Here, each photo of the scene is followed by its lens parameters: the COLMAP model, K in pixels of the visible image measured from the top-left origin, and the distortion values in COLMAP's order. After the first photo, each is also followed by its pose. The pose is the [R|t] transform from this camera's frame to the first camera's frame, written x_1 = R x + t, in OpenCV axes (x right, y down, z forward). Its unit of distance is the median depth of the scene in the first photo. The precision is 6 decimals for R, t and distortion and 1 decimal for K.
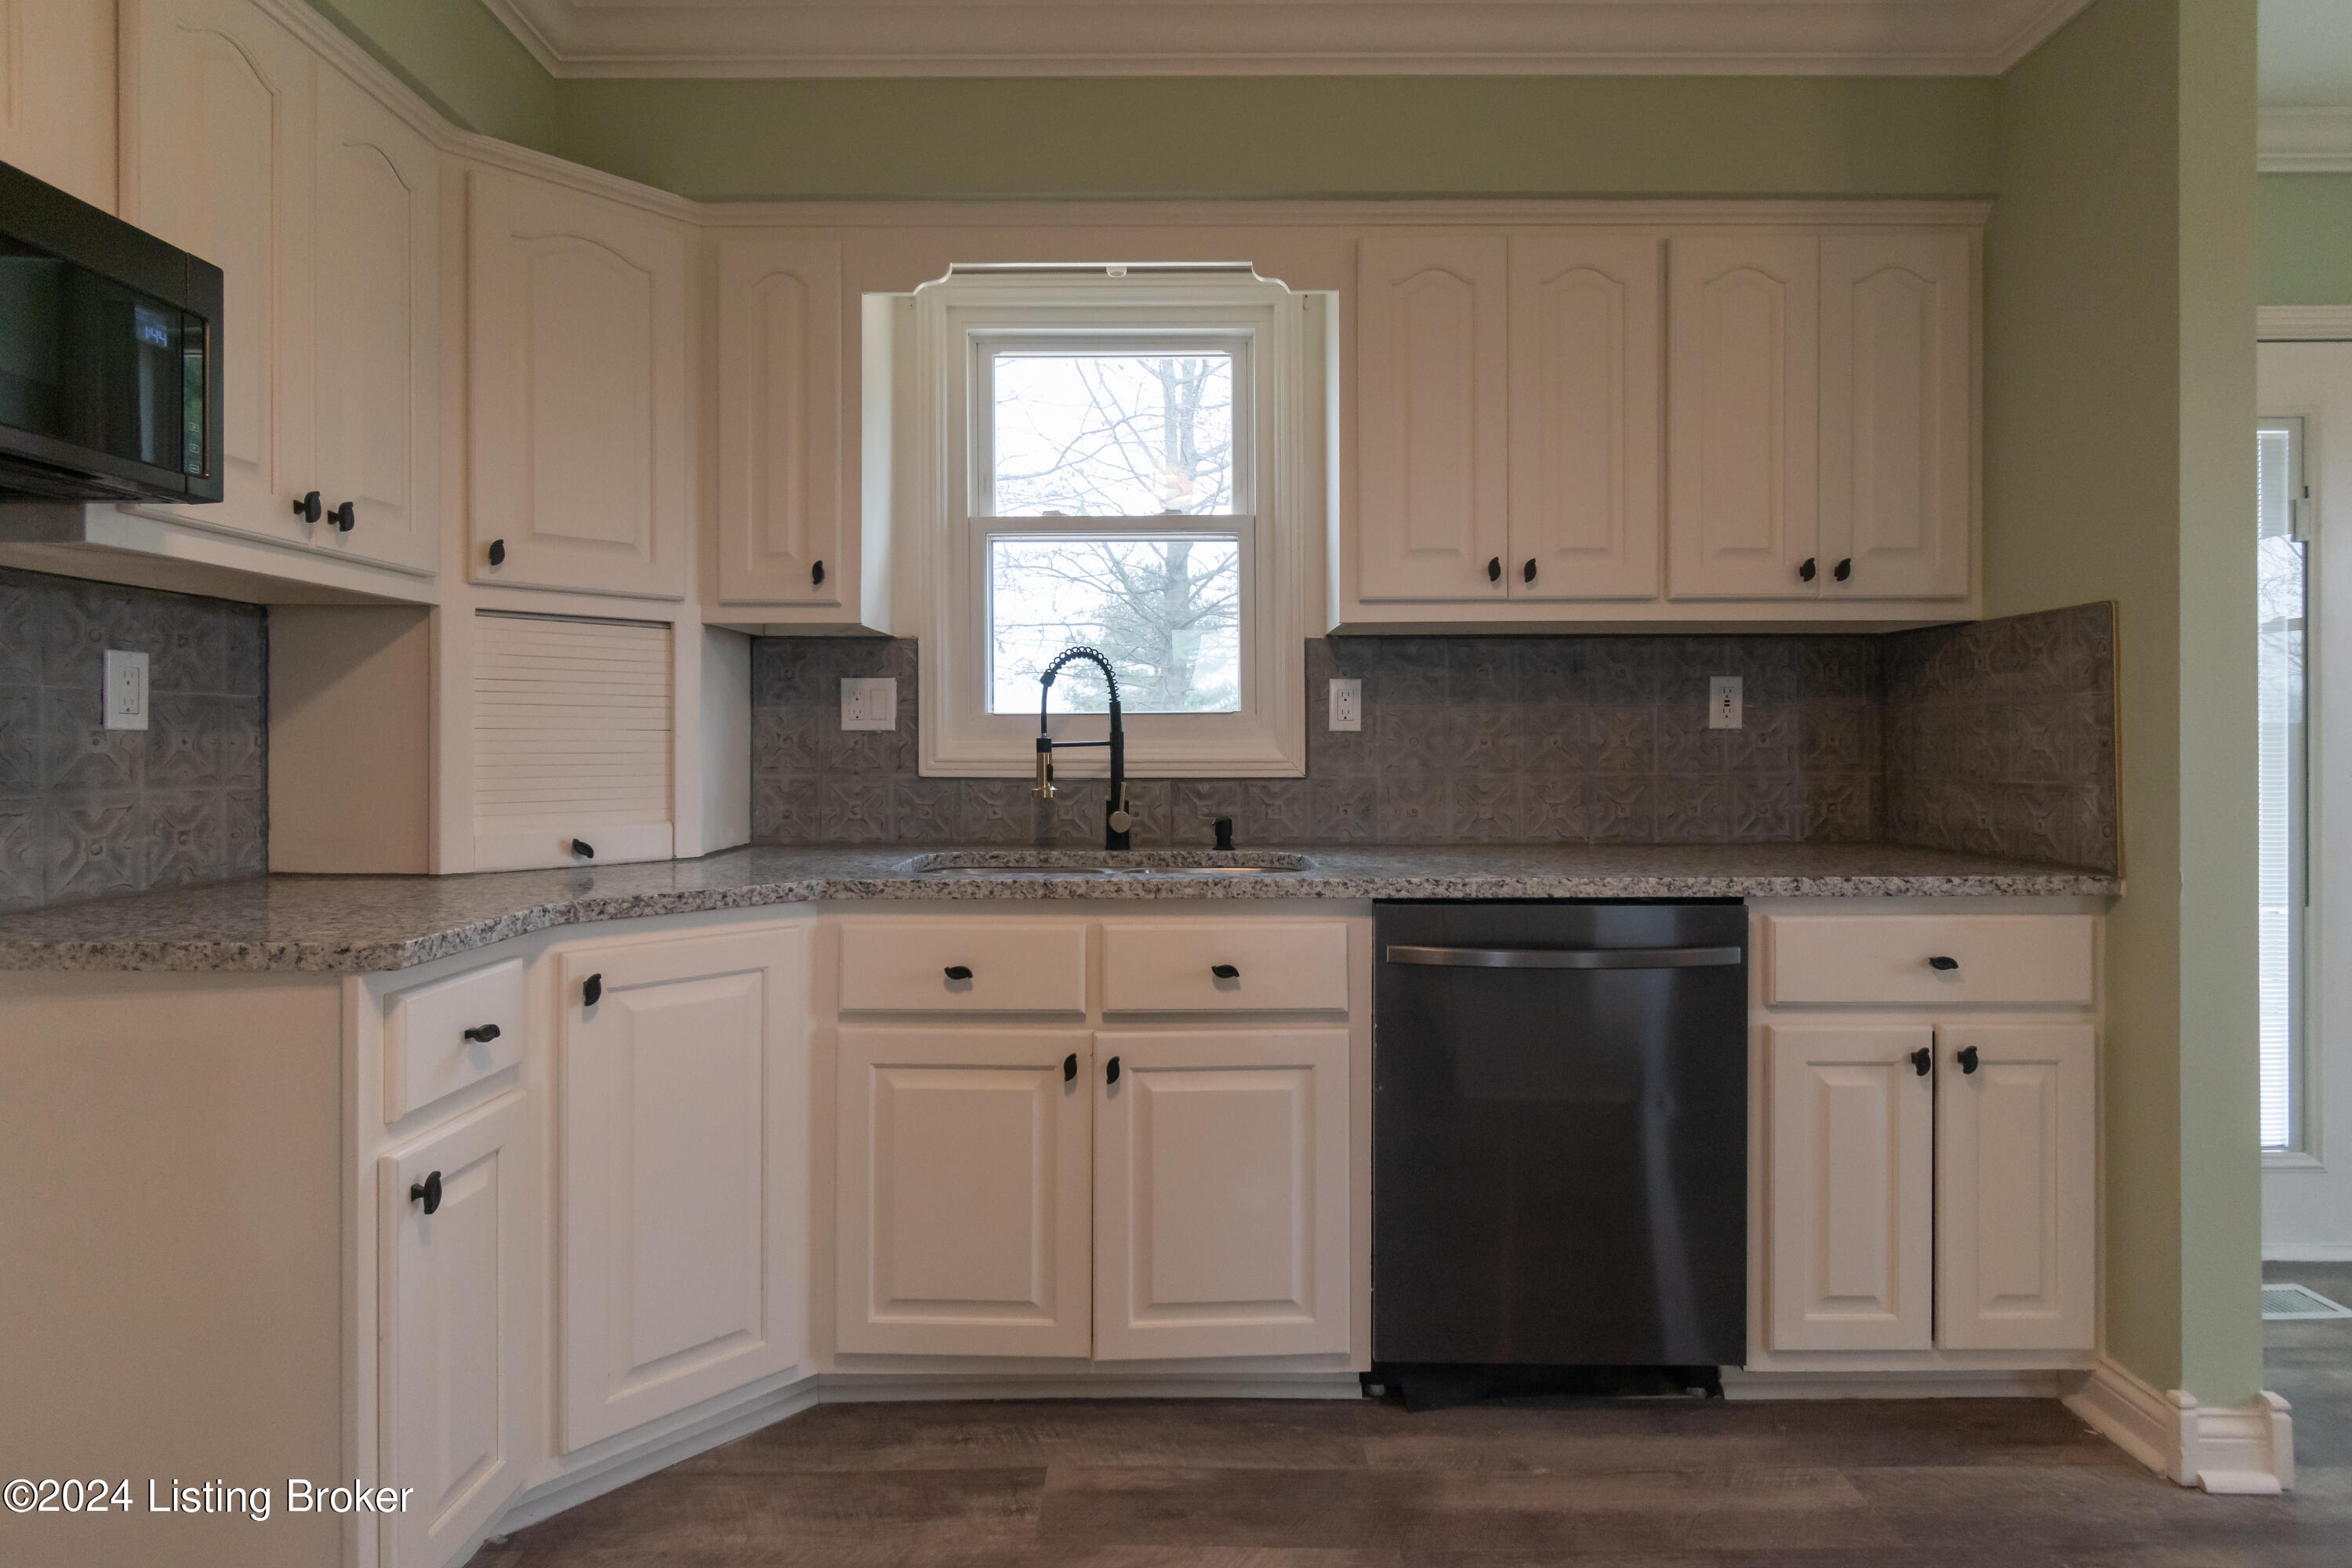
lens RADIAL K [[1245.0, 0, 1131.7], [0, 1245.0, 745.4], [0, 0, 1]] dist [0.004071, -0.003282]
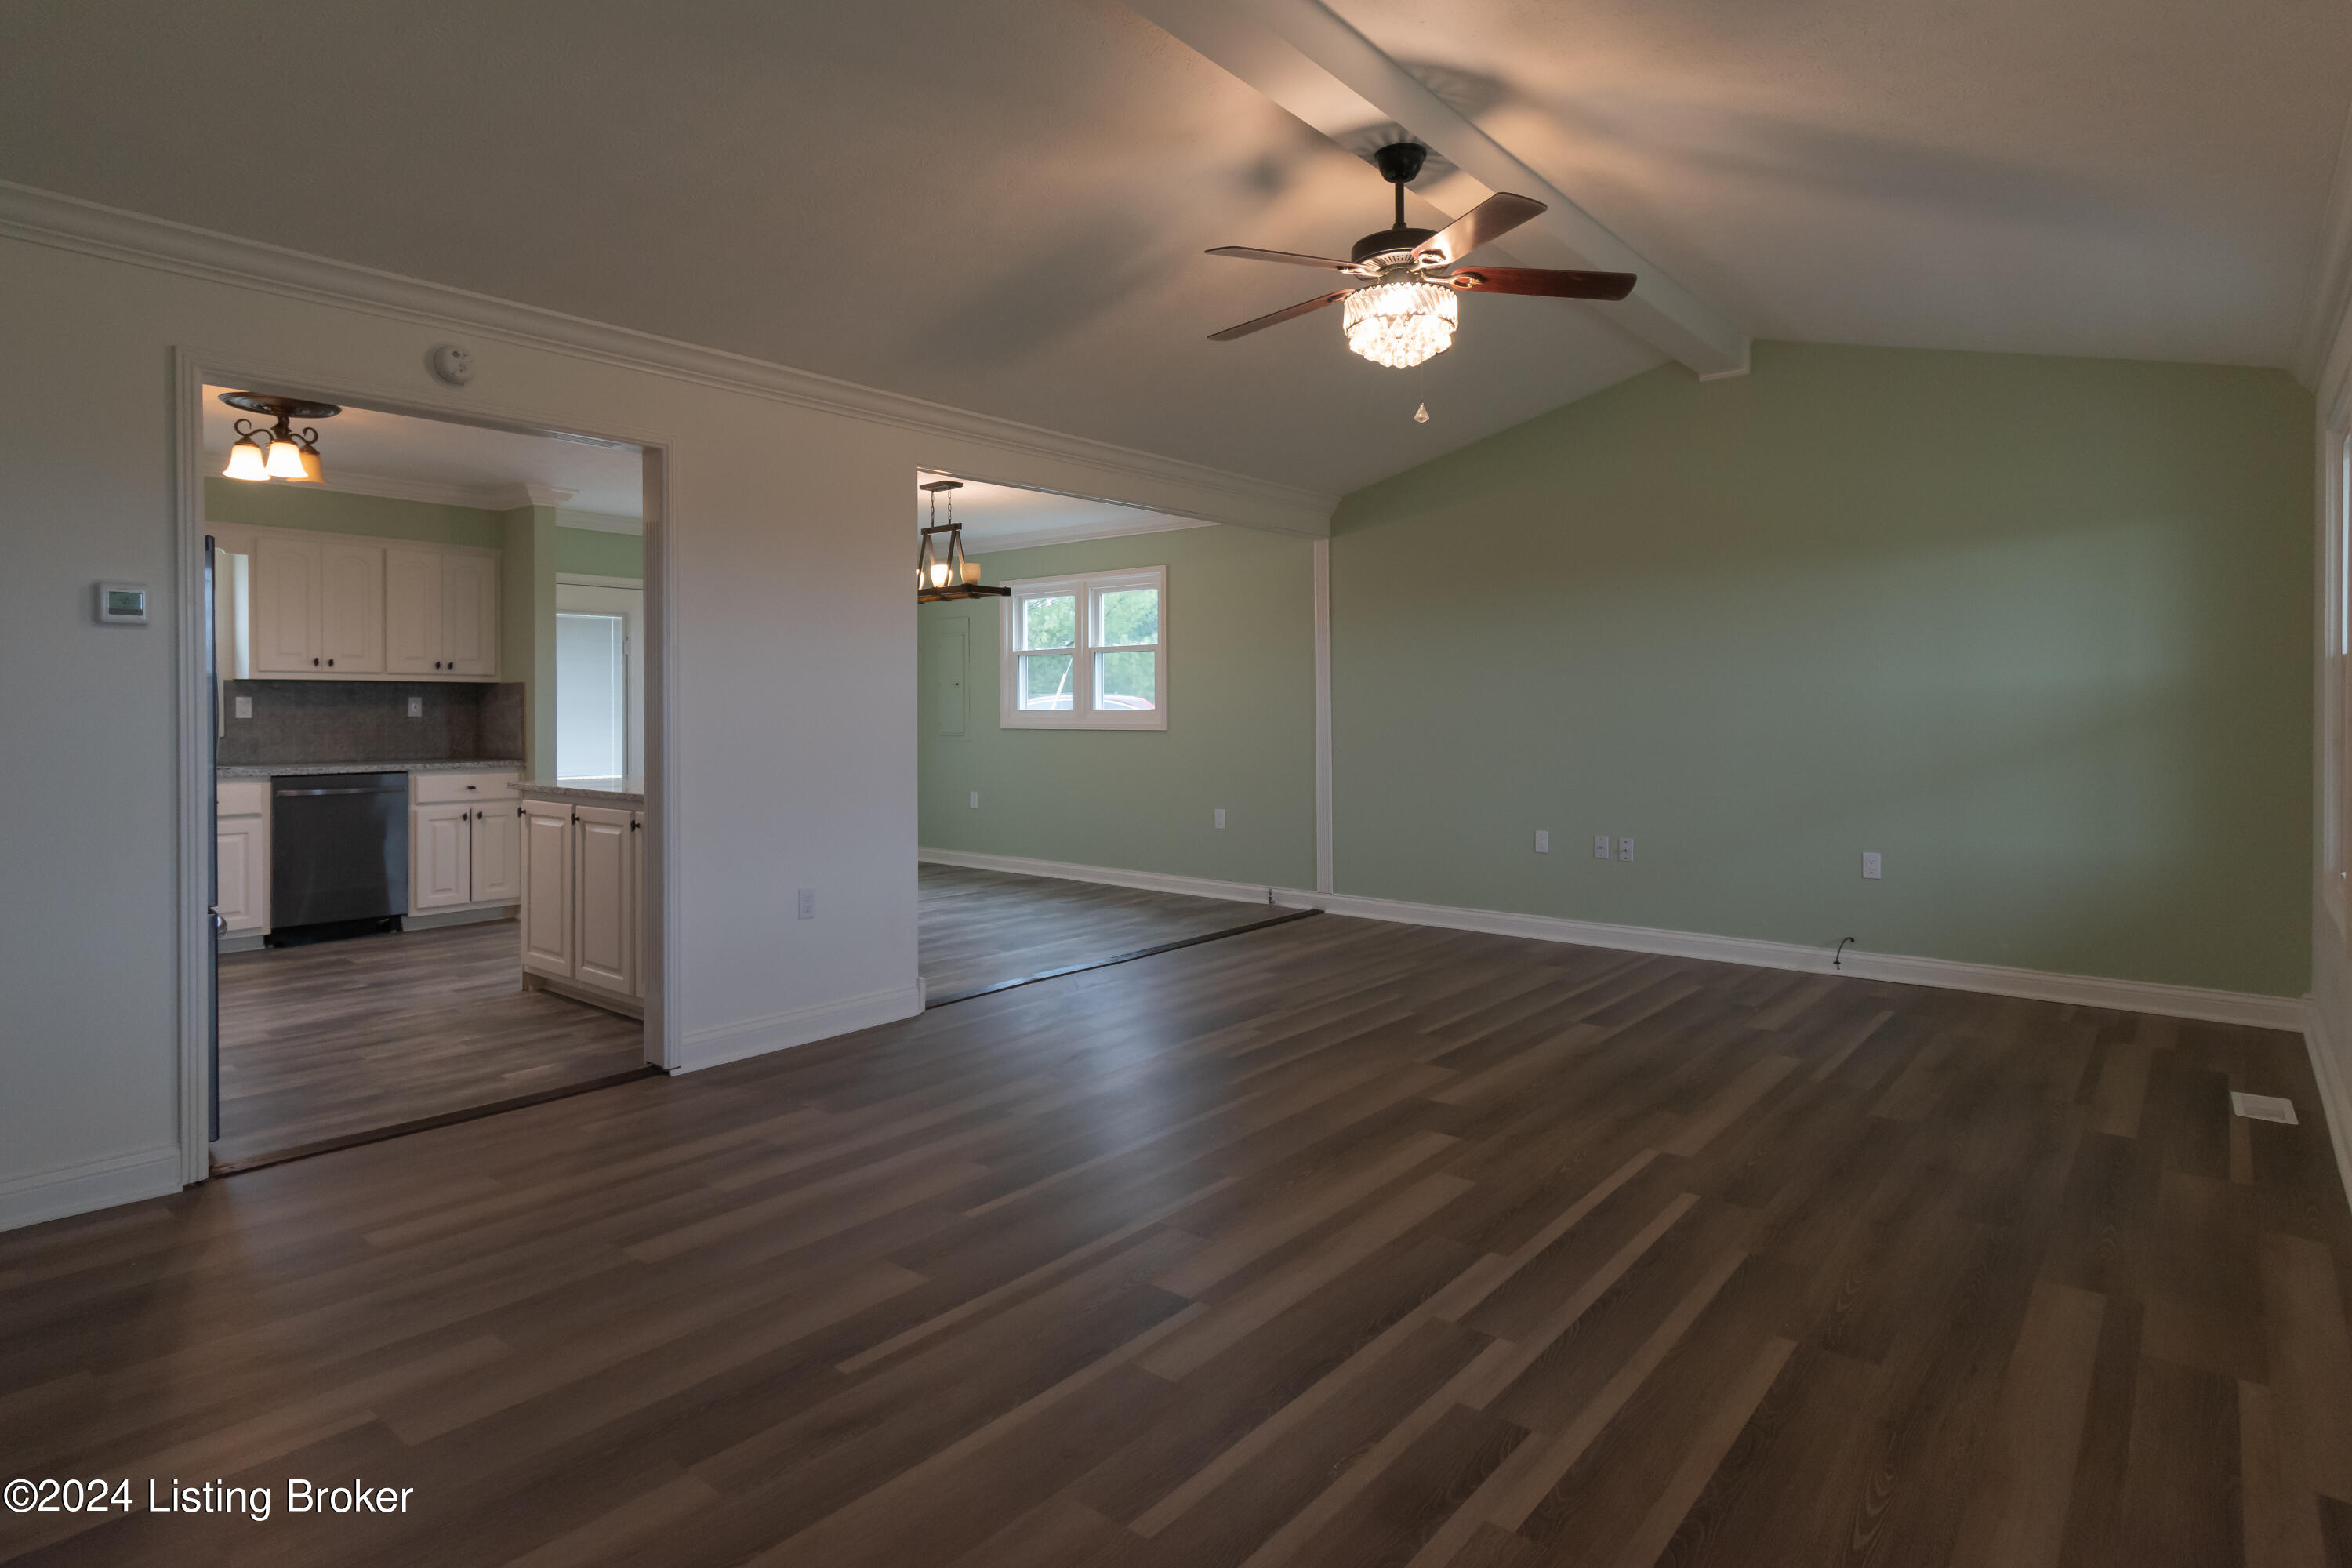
lens RADIAL K [[1245.0, 0, 1205.4], [0, 1245.0, 718.3], [0, 0, 1]] dist [0.004071, -0.003282]
pose [[0.603010, -0.004818, 0.797719, -0.857011], [-0.004446, 0.999946, 0.009400, -0.056676], [-0.797722, -0.009215, 0.602956, -2.649476]]
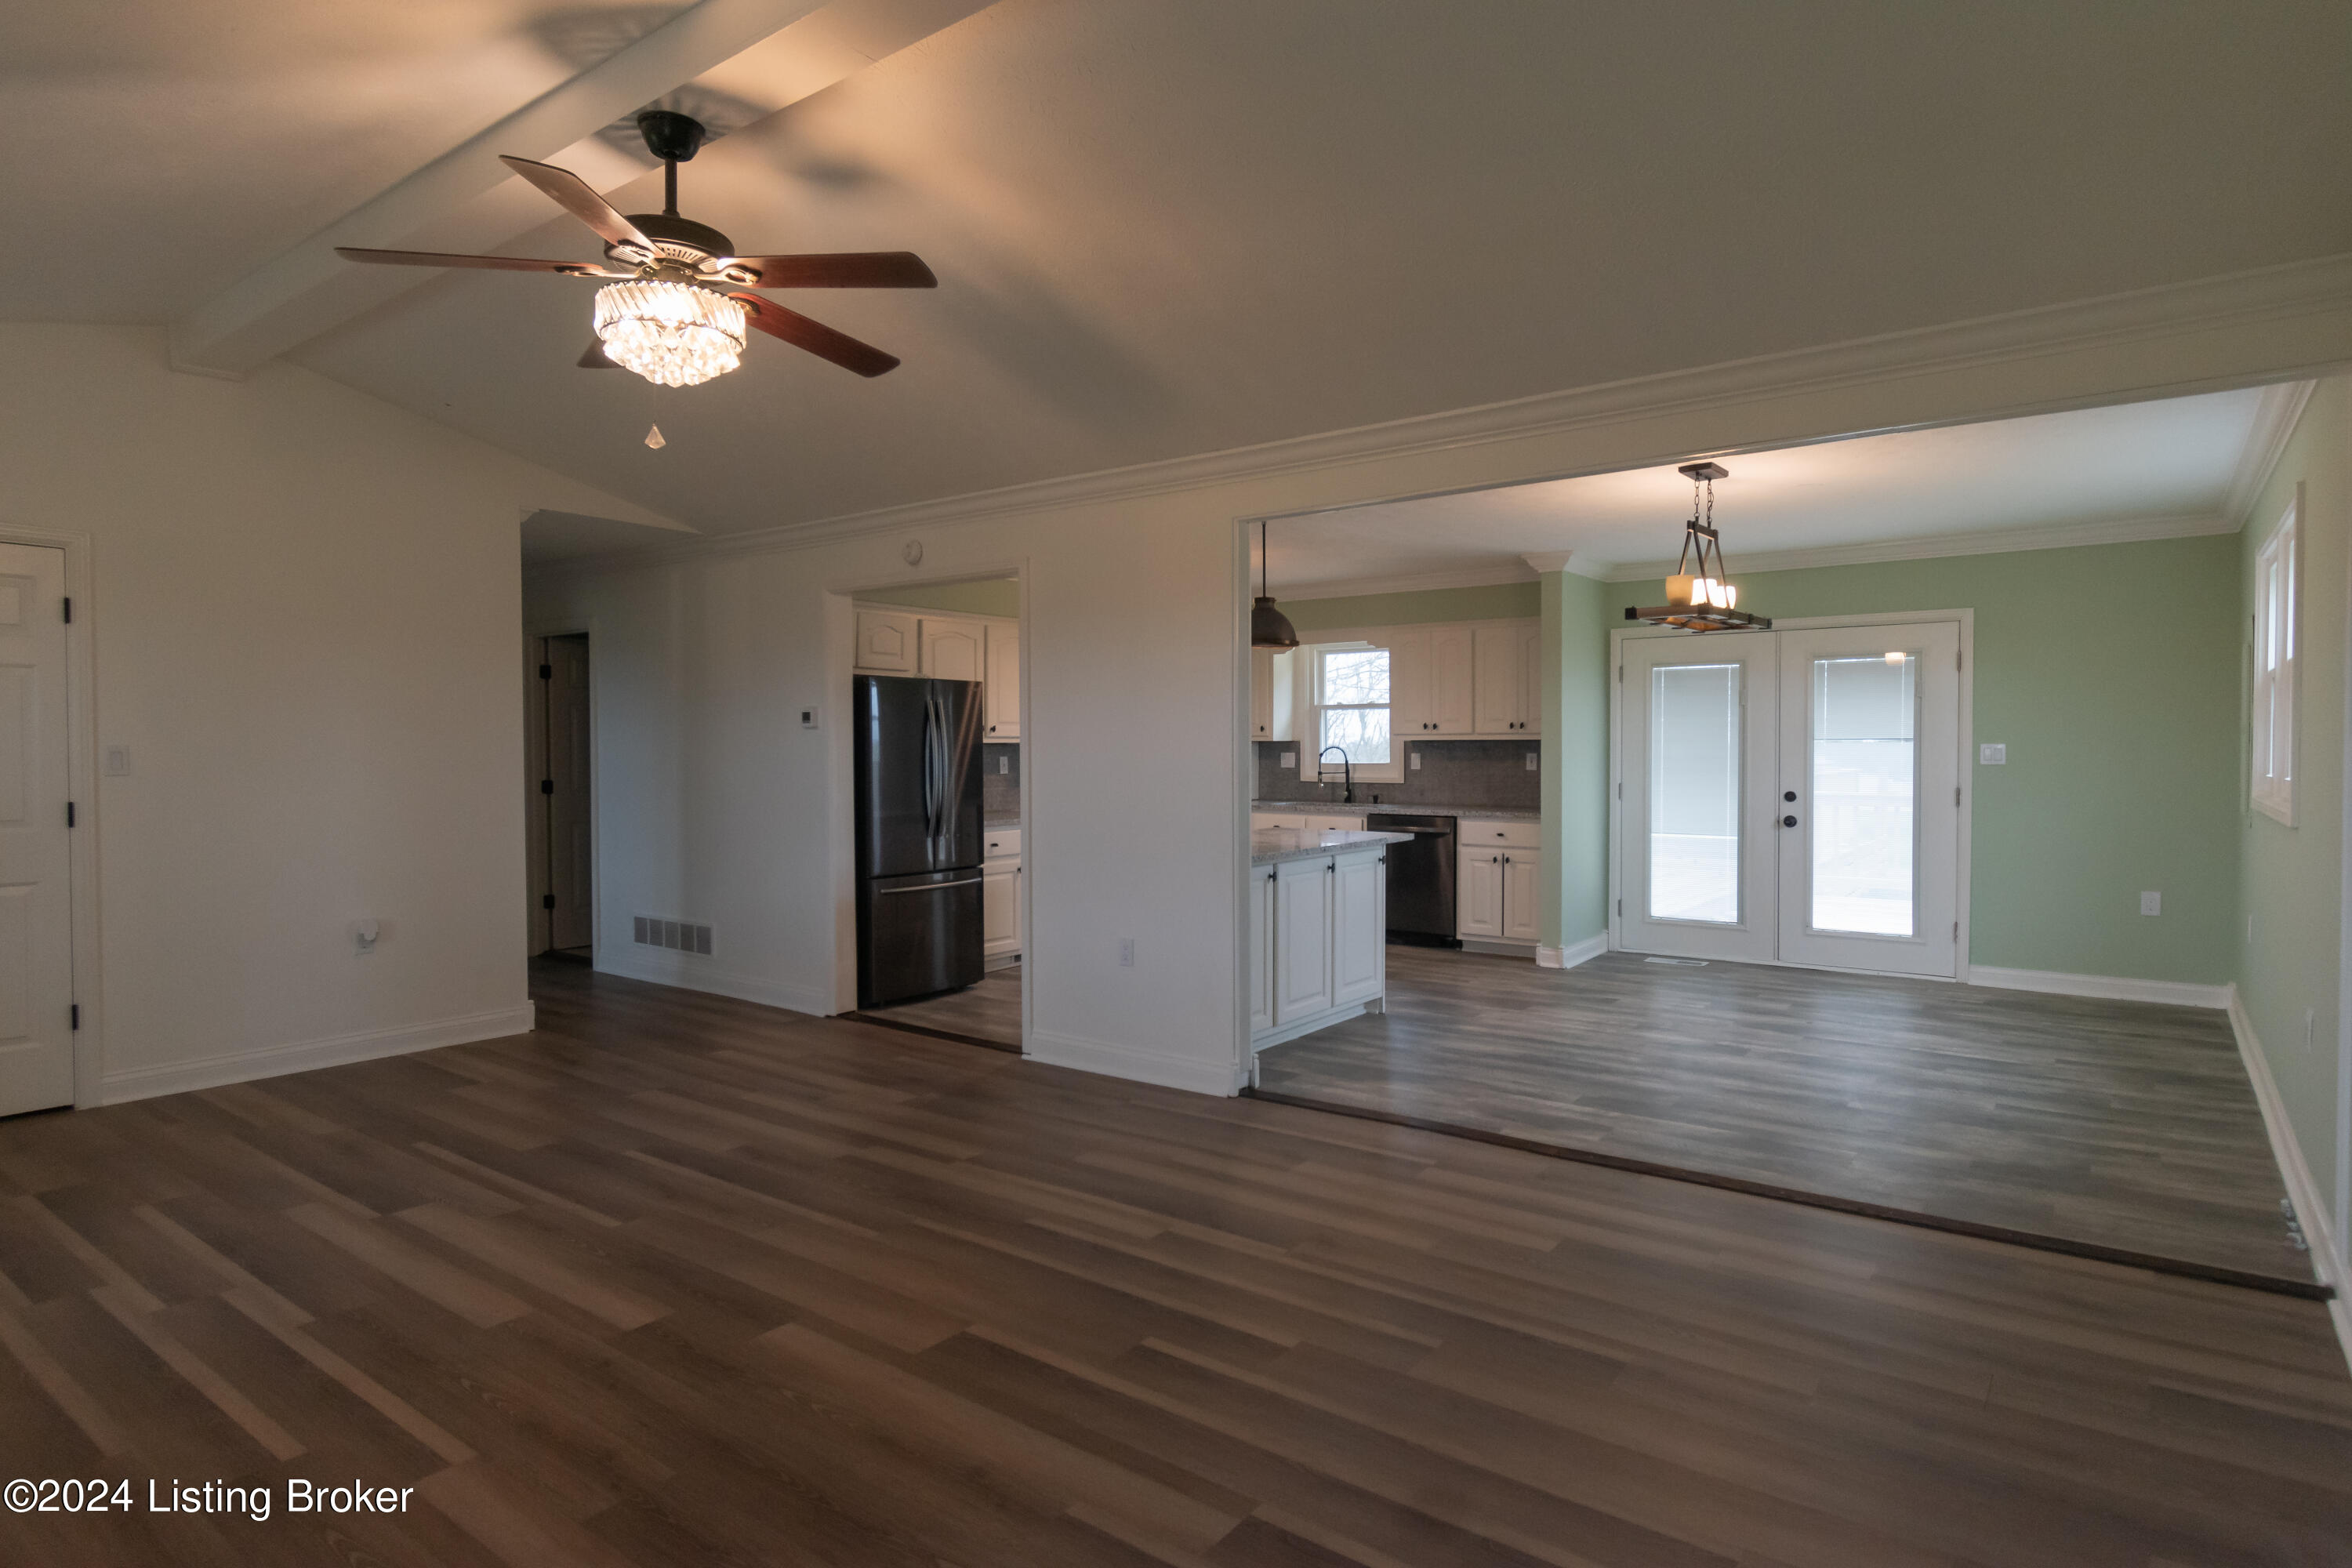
lens RADIAL K [[1245.0, 0, 1197.9], [0, 1245.0, 770.7], [0, 0, 1]] dist [0.004071, -0.003282]
pose [[0.827402, 0.012937, -0.561461, 2.020919], [0.001680, 0.999673, 0.025510, -0.121808], [0.561607, -0.022050, 0.827110, -2.679332]]
